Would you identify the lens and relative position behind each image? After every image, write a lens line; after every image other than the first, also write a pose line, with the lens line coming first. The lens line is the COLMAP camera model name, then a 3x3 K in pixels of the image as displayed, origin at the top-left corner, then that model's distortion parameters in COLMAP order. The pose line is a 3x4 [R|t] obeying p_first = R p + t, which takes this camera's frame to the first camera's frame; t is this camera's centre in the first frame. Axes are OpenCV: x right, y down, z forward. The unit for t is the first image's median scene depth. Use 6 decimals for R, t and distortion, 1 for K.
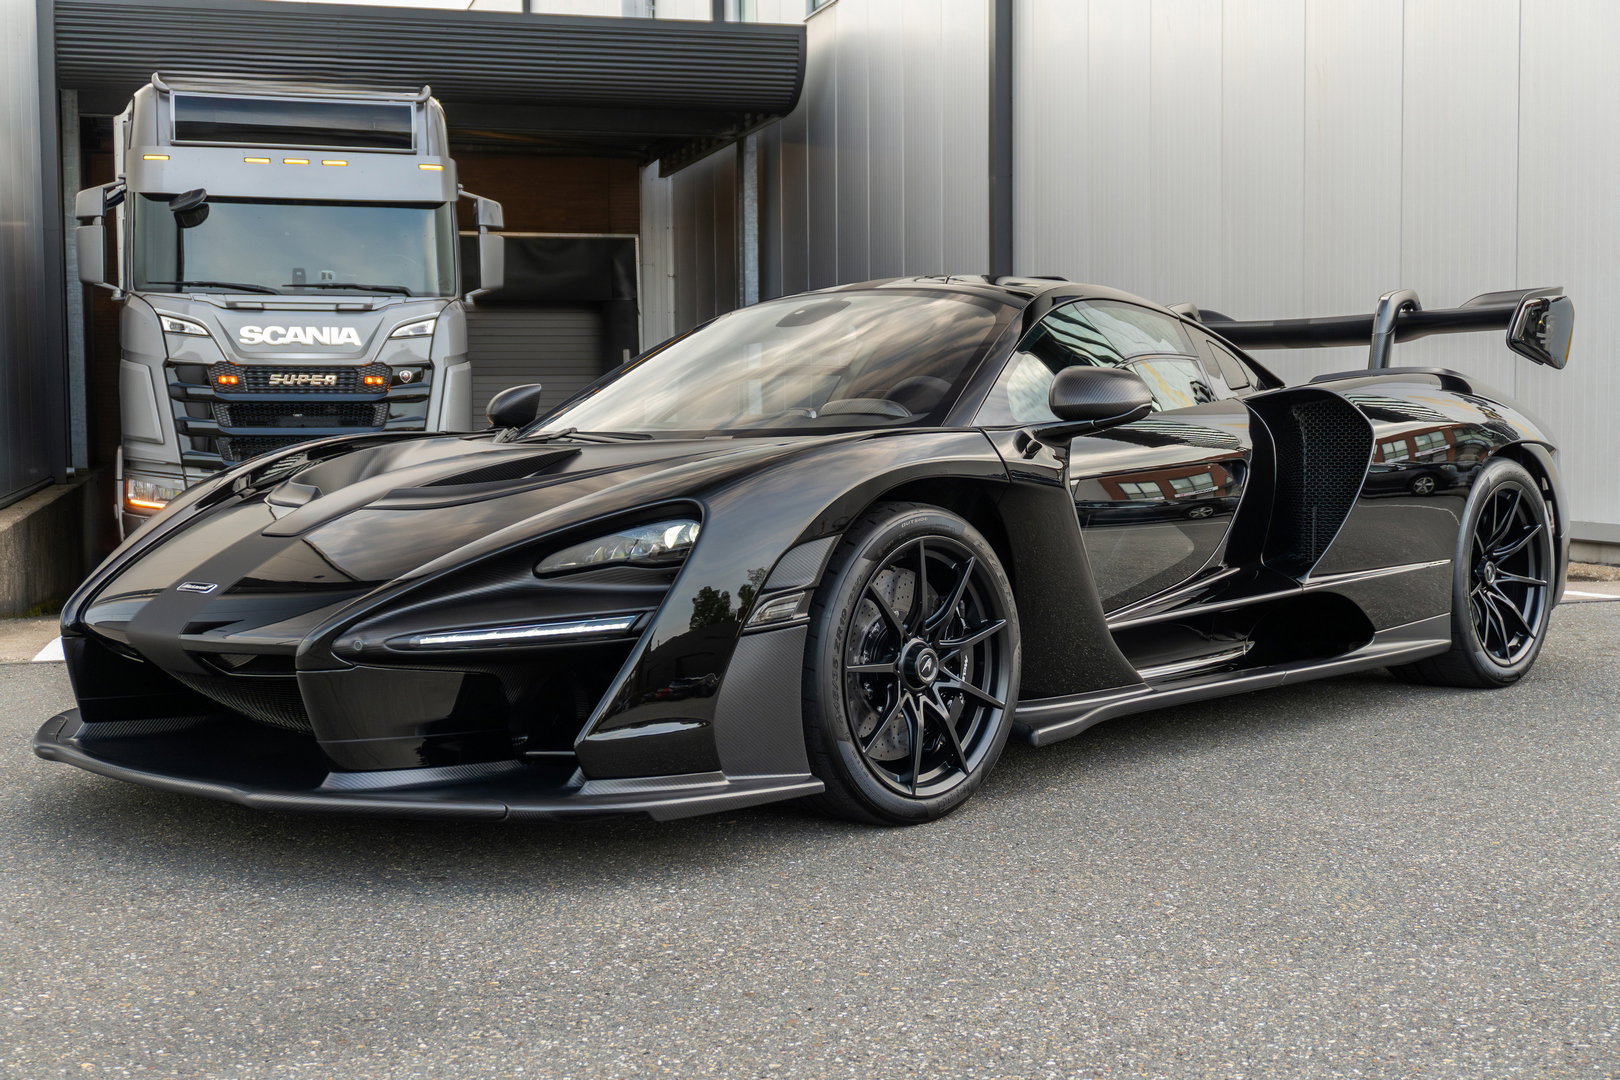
lens RADIAL K [[1995.9, 0, 803.0], [0, 1995.9, 536.1], [0, 0, 1]] dist [0.013582, -0.017481]
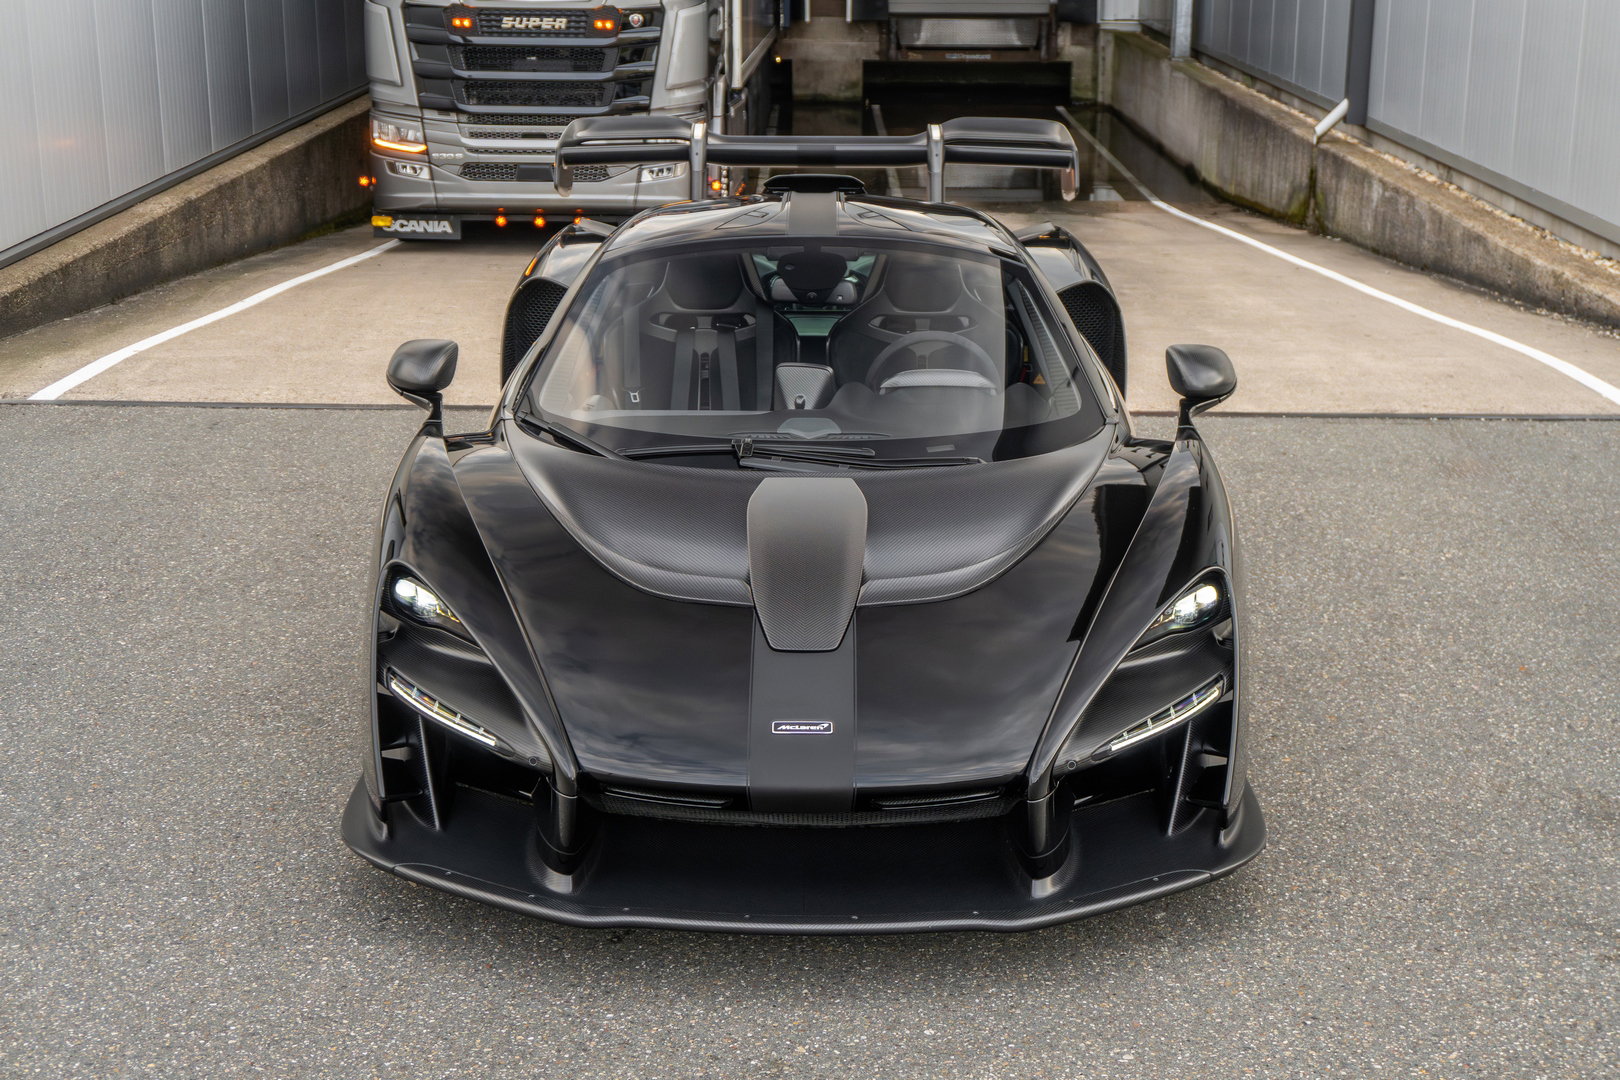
lens RADIAL K [[2204.3, 0, 810.0], [0, 2204.3, 540.0], [0, 0, 1]] dist [-0.010487, 0.010041]
pose [[0.958636, 0.094433, -0.268513, 0.482884], [-0.031997, 0.973134, 0.228005, -0.198373], [0.282830, -0.209982, 0.935903, -0.102516]]
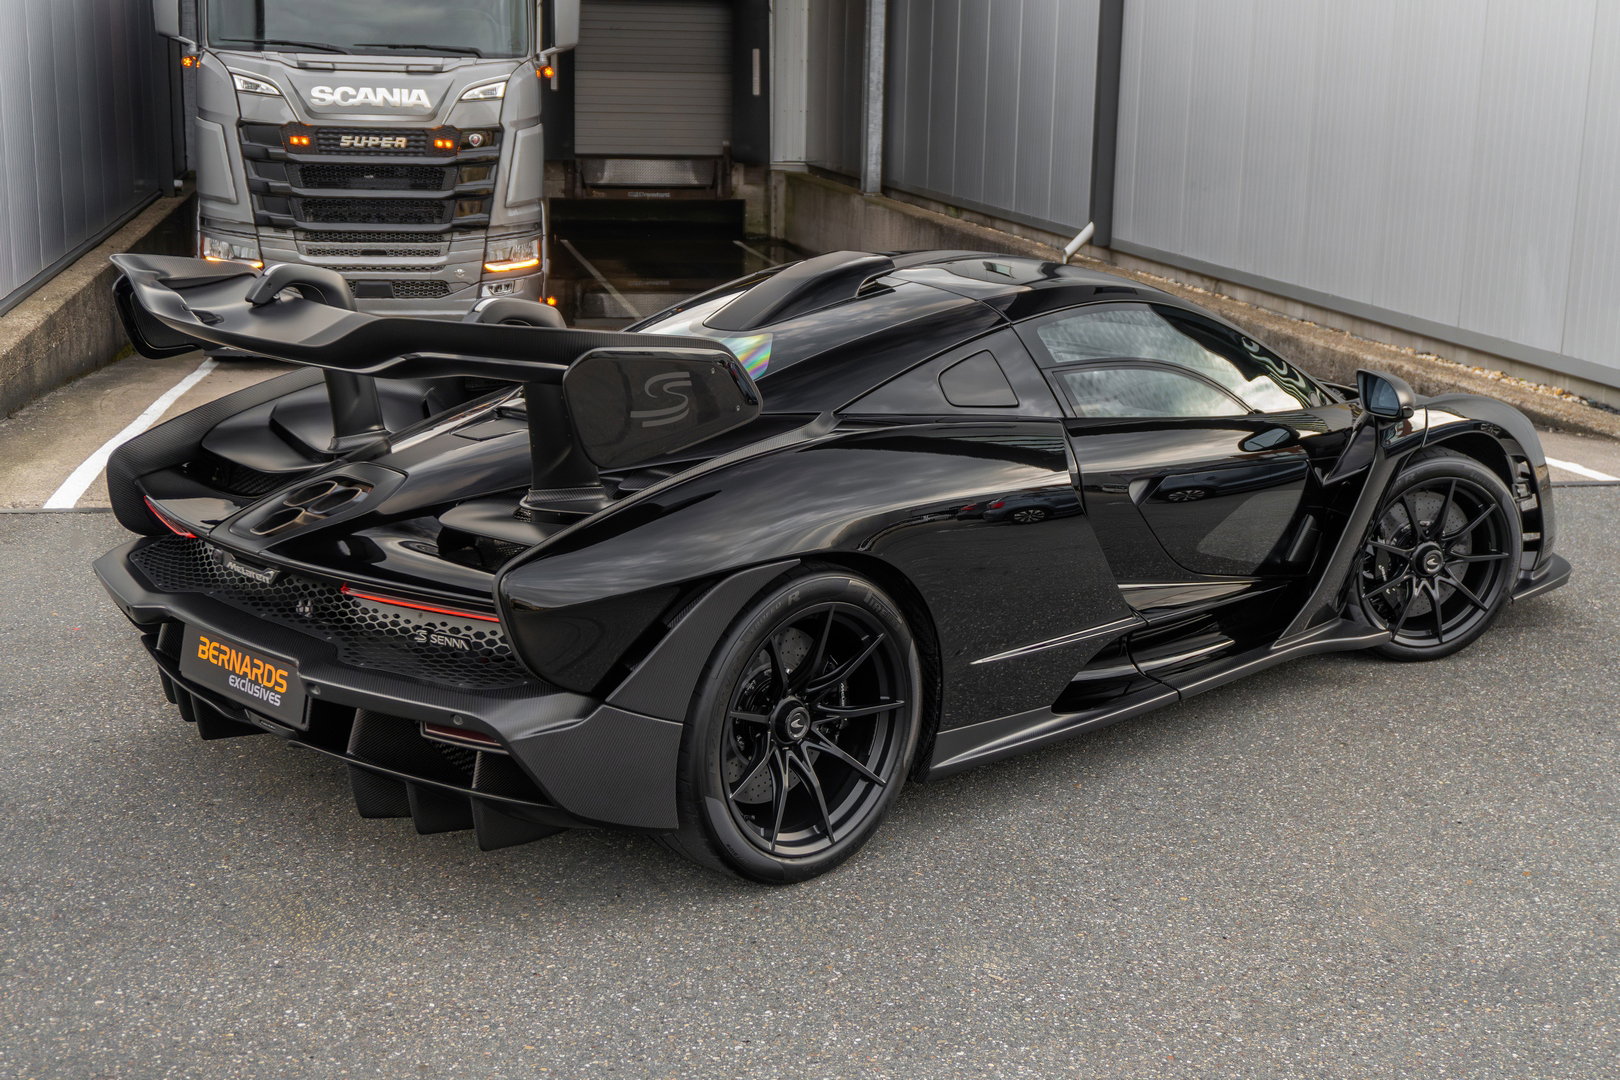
lens RADIAL K [[2062.2, 0, 810.0], [0, 2062.2, 540.0], [0, 0, 1]] dist [0.009569, -0.051833]
pose [[0.995881, 0.048627, -0.076523, 0.138142], [-0.035428, 0.985614, 0.165257, -0.145005], [0.083458, -0.161865, 0.983277, -0.081232]]
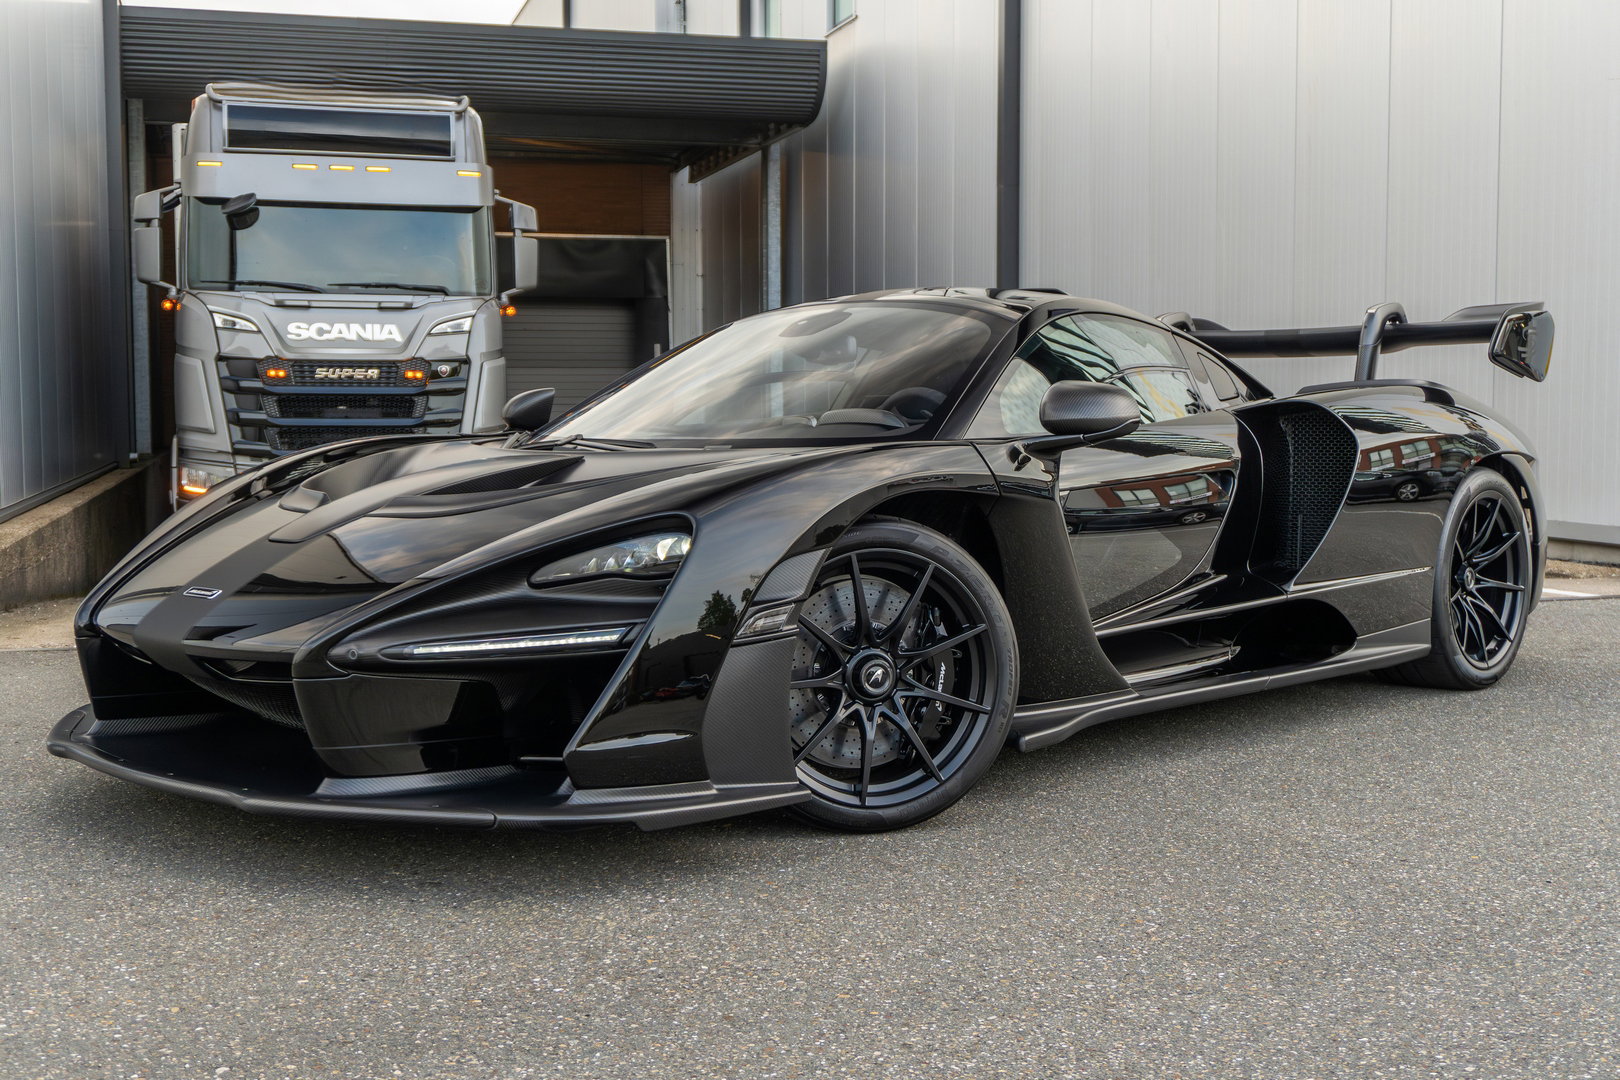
lens RADIAL K [[1863.5, 0, 810.0], [0, 1863.5, 540.0], [0, 0, 1]] dist [-0.013249, -0.012910]
pose [[0.999937, 0.008273, -0.007548, 0.008562], [-0.008182, 0.999895, 0.011946, -0.009267], [0.007646, -0.011883, 0.999900, 0.031835]]
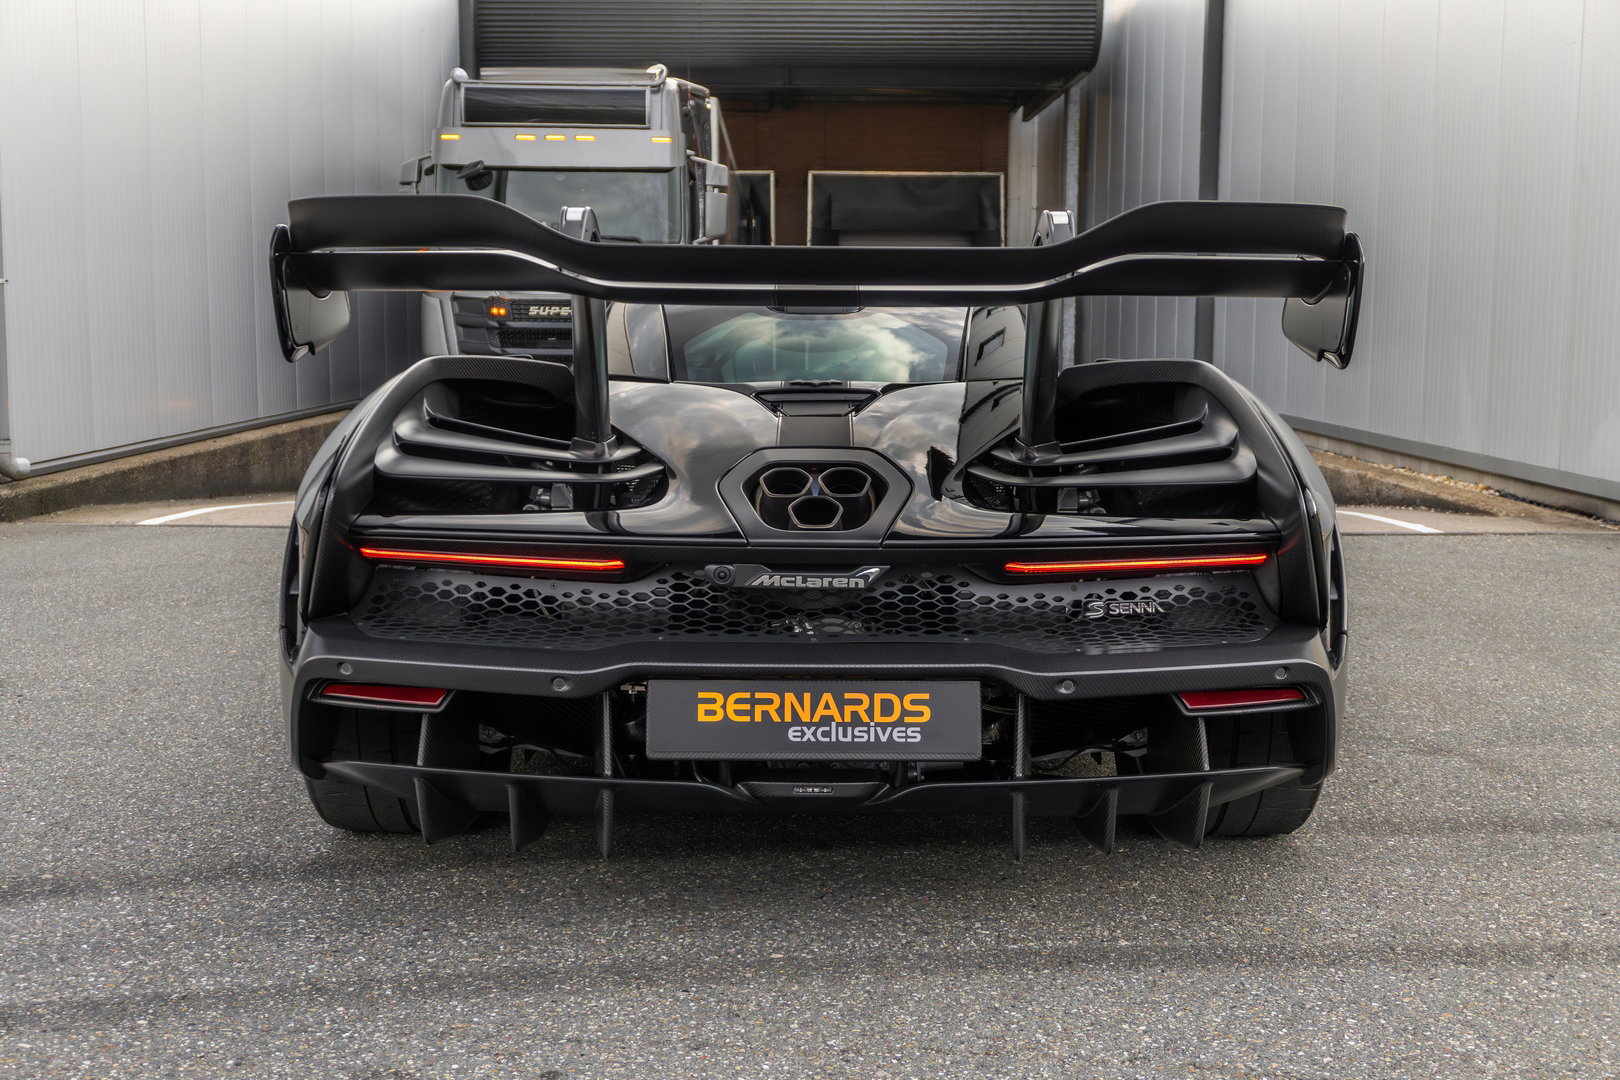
lens RADIAL K [[1778.7, 0, 806.3], [0, 1778.7, 542.9], [0, 0, 1]] dist [-0.010461, -0.006451]
pose [[0.962773, 0.046730, -0.266242, 0.507903], [-0.029426, 0.997209, 0.068617, -0.033174], [0.268705, -0.058228, 0.961461, -0.122833]]
